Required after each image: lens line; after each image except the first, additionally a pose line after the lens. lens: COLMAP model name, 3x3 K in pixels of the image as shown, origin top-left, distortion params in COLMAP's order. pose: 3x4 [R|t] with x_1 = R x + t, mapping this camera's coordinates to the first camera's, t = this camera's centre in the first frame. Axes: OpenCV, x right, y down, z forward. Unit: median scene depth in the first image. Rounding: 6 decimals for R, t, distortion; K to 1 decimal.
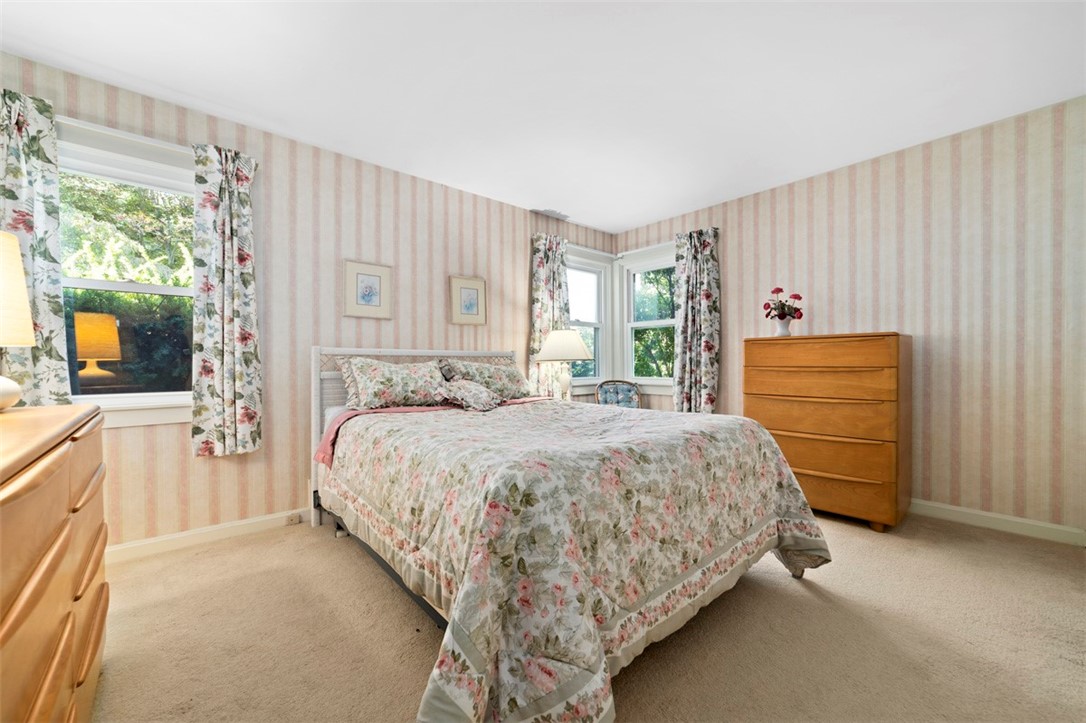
lens RADIAL K [[436.4, 0, 547.7], [0, 436.4, 358.0], [0, 0, 1]] dist [-0.002603, 0.000331]
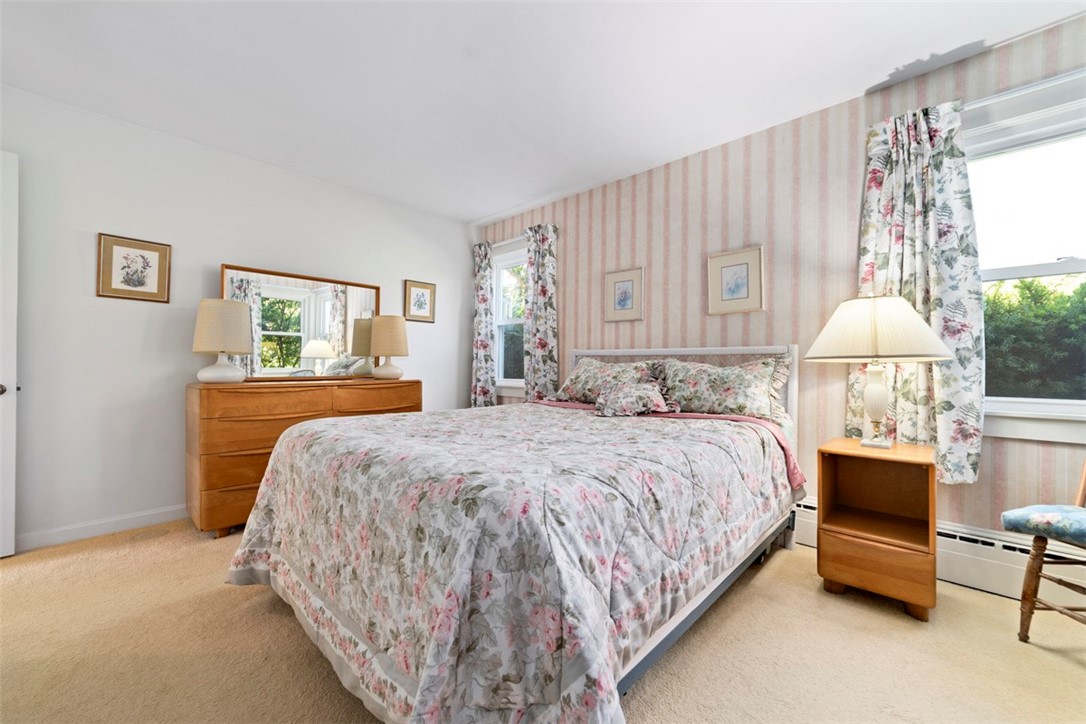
lens RADIAL K [[436.4, 0, 547.7], [0, 436.4, 358.5], [0, 0, 1]] dist [-0.002603, 0.000331]
pose [[0.076008, -0.005195, -0.997094, 0.607989], [0.009852, 0.999942, -0.004459, 0.003925], [0.997059, -0.009484, 0.076055, 0.675057]]
